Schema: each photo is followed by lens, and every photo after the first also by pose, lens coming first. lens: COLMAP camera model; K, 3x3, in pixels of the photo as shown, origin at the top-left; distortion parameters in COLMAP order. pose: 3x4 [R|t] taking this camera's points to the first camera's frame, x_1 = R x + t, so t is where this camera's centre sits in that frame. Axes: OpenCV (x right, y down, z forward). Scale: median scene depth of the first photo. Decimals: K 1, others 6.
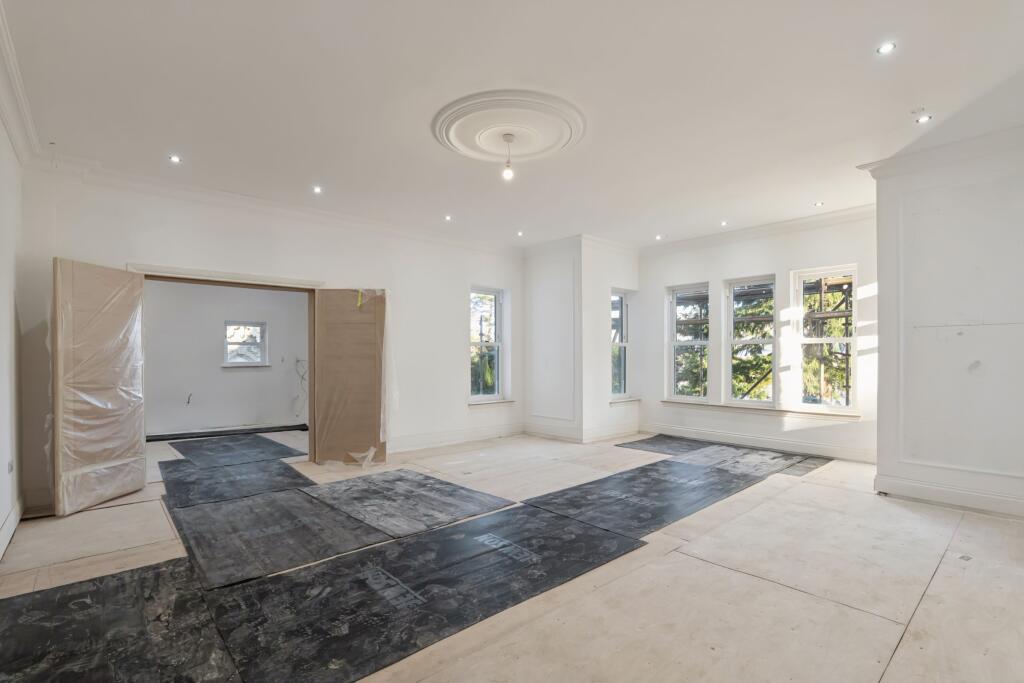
lens RADIAL K [[485.6, 0, 513.1], [0, 485.6, 356.4], [0, 0, 1]] dist [-0.022642, 0.000272]
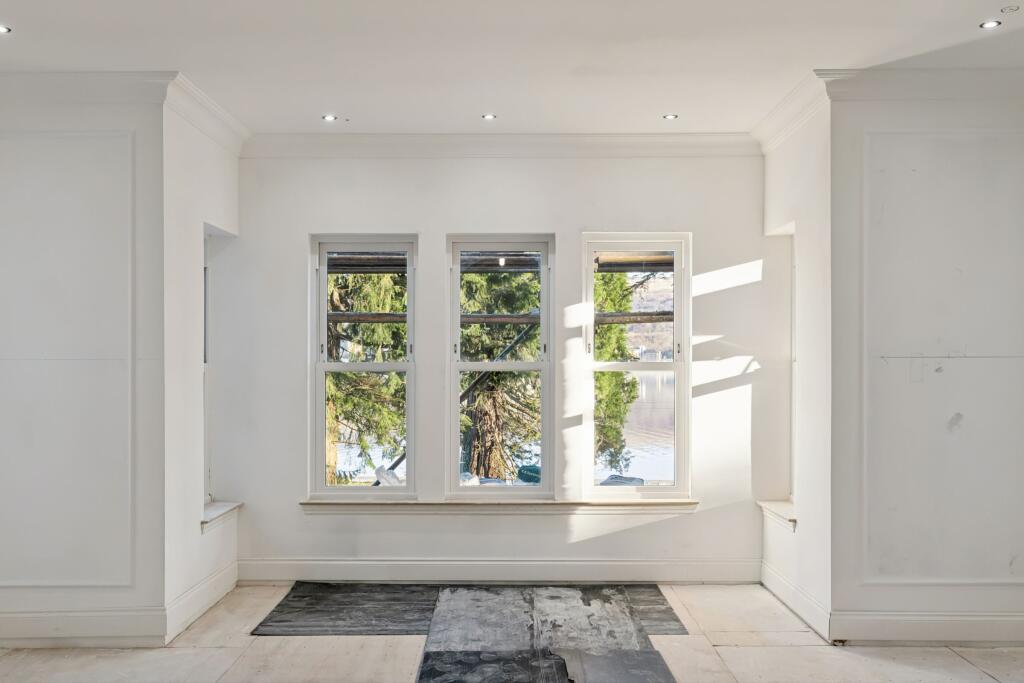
lens RADIAL K [[1021.6, 0, 510.9], [0, 1021.6, 358.5], [0, 0, 1]] dist [0.015520, 0.008652]
pose [[0.658477, 0.002010, 0.752598, -0.369304], [0.000906, 0.999994, -0.003464, -0.046415], [-0.752600, 0.002963, 0.658471, 0.414300]]
